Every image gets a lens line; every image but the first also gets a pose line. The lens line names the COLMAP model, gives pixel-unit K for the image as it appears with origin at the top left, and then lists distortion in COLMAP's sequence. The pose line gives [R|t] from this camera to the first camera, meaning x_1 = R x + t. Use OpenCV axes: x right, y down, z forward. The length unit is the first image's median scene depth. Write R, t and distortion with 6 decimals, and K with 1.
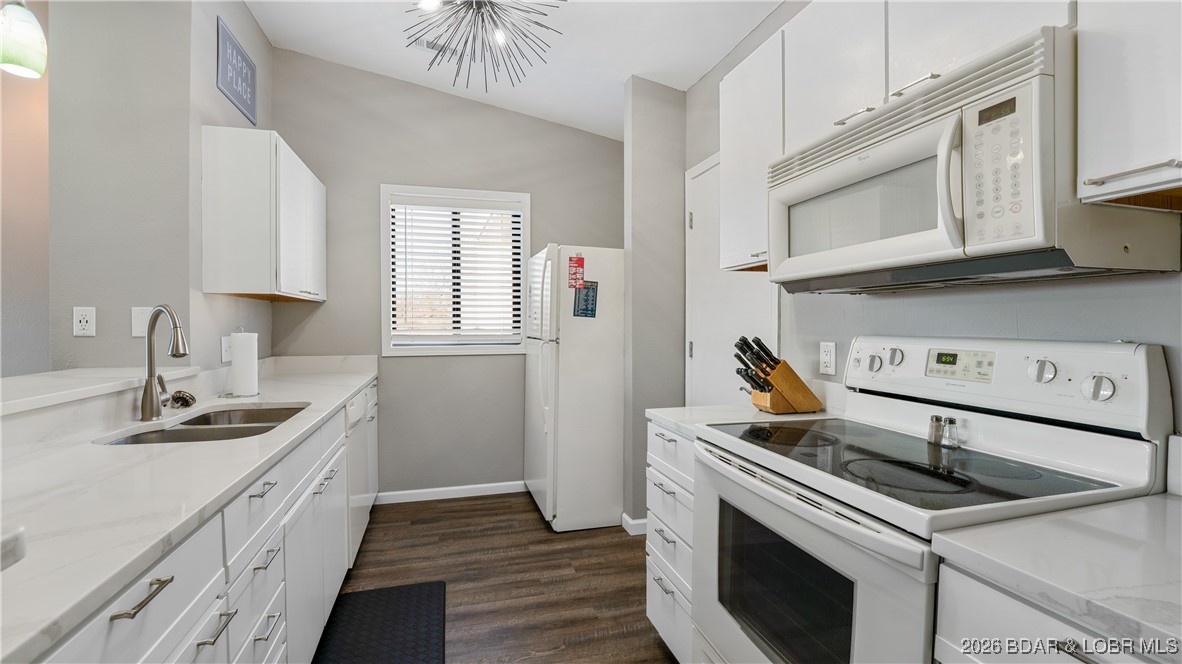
lens RADIAL K [[494.8, 0, 590.7], [0, 494.8, 327.2], [0, 0, 1]] dist [-0.023836, -0.000381]
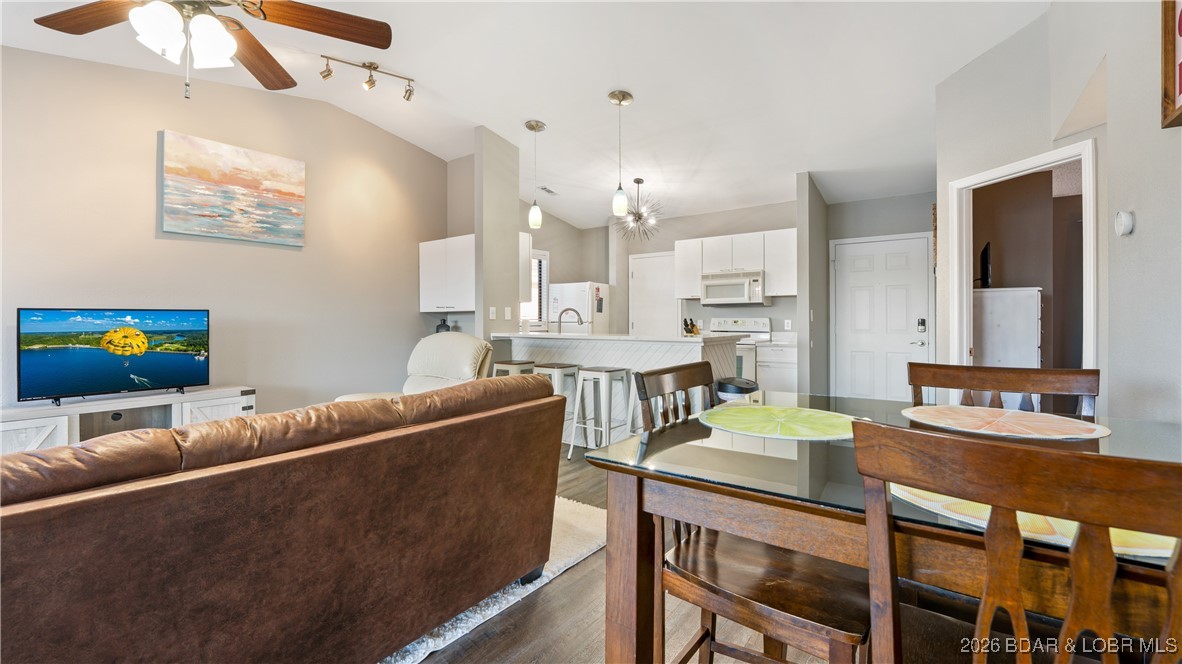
lens RADIAL K [[494.8, 0, 590.9], [0, 494.8, 318.9], [0, 0, 1]] dist [-0.023836, -0.000381]
pose [[0.789136, -0.003559, 0.614208, -3.412226], [0.008234, 0.999955, -0.004784, 0.047328], [-0.614163, 0.008833, 0.789130, -1.957539]]
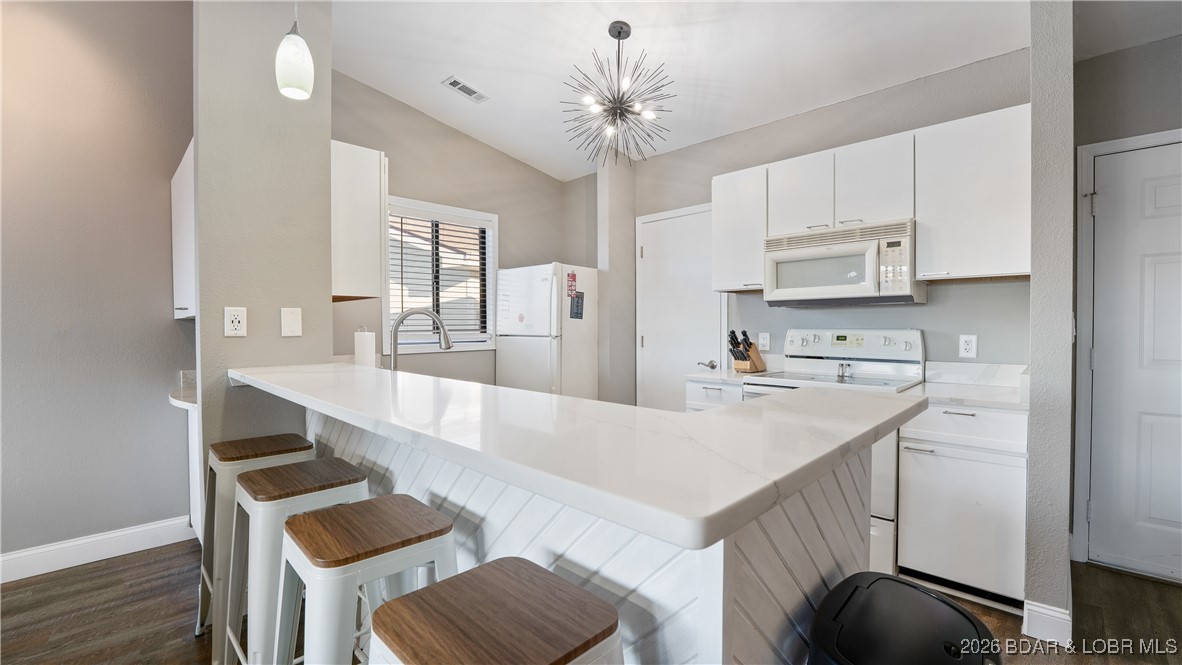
lens RADIAL K [[494.8, 0, 589.9], [0, 494.8, 328.4], [0, 0, 1]] dist [-0.023836, -0.000381]
pose [[0.870056, -0.007639, 0.492893, -1.425114], [0.007651, 0.999969, 0.001994, 0.006670], [-0.492893, 0.002036, 0.870087, -0.396667]]
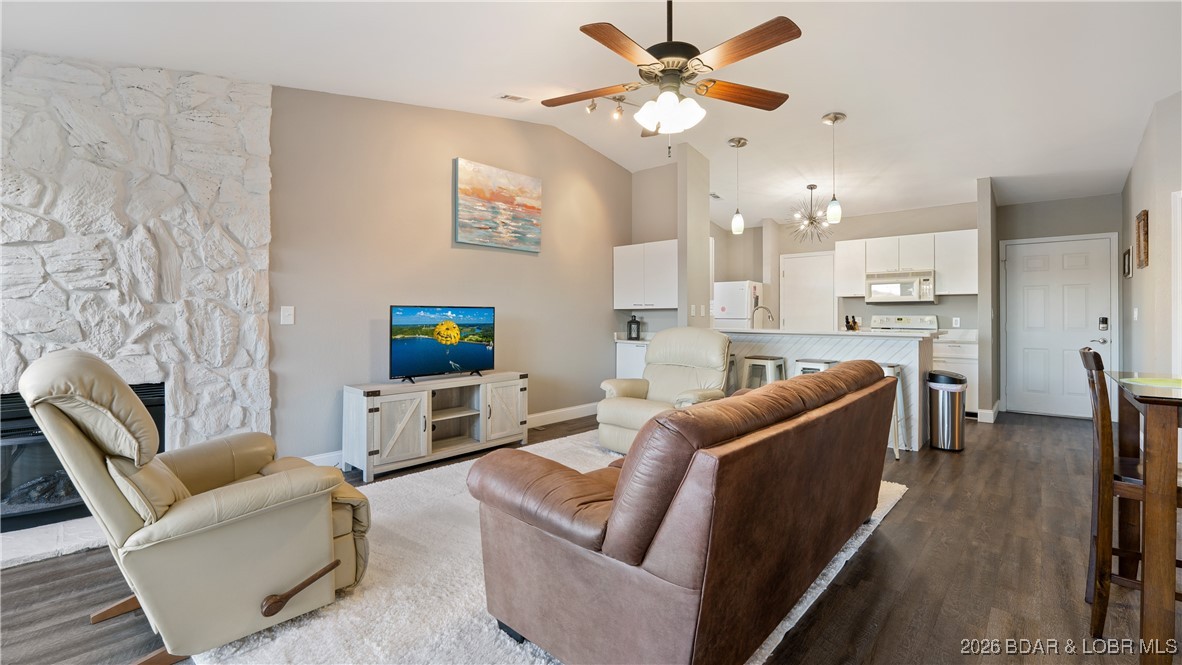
lens RADIAL K [[494.8, 0, 592.9], [0, 494.8, 315.0], [0, 0, 1]] dist [-0.023836, -0.000381]
pose [[0.853832, -0.000452, 0.520549, -4.621504], [0.003623, 0.999981, -0.005074, 0.036222], [-0.520536, 0.006219, 0.853817, -1.653882]]
